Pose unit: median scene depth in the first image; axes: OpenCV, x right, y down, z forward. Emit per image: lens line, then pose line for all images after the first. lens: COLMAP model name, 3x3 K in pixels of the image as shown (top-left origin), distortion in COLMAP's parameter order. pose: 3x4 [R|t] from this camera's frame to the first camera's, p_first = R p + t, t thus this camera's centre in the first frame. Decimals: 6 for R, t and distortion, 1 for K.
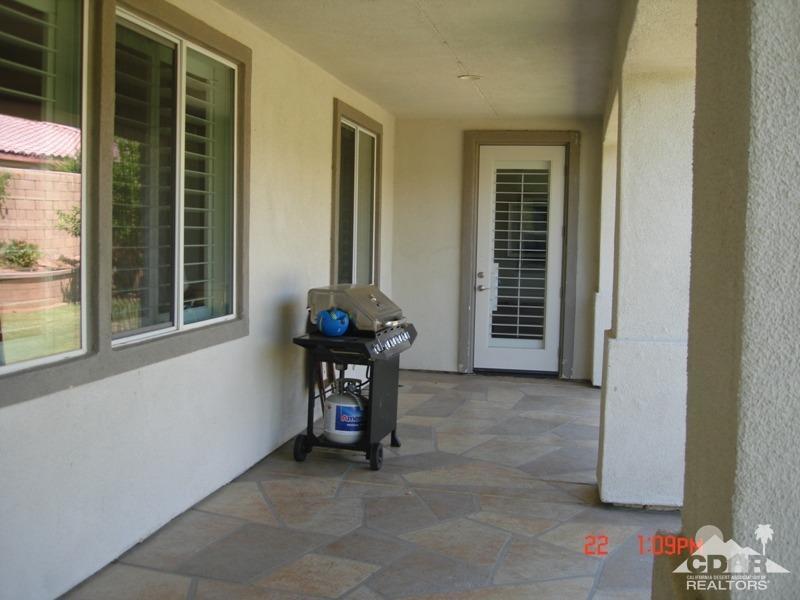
lens RADIAL K [[905.1, 0, 400.0], [0, 905.1, 300.0], [0, 0, 1]] dist [-0.103551, -0.028300]
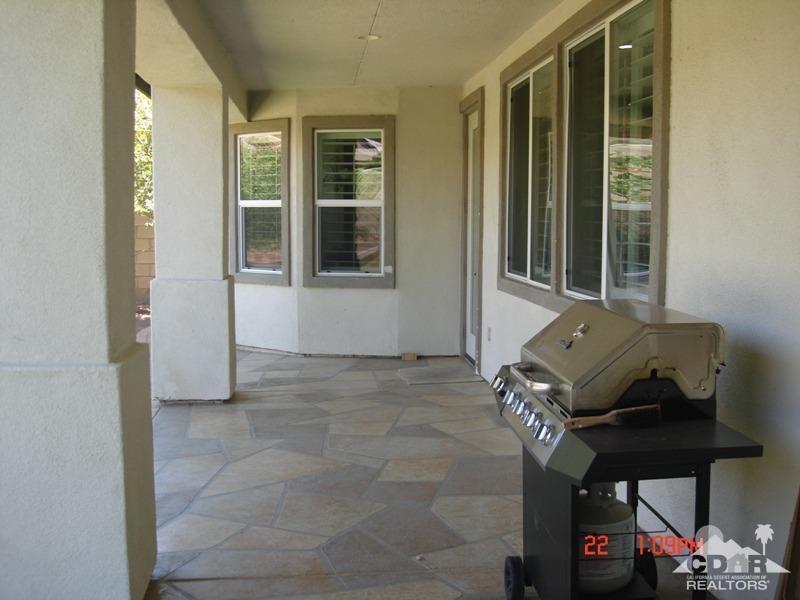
lens RADIAL K [[905.1, 0, 400.0], [0, 905.1, 300.0], [0, 0, 1]] dist [-0.103551, -0.028300]
pose [[-0.957337, 0.004385, -0.288941, 0.274476], [-0.042411, 0.986926, 0.155496, -0.122324], [0.285845, 0.161116, -0.944634, 1.927655]]
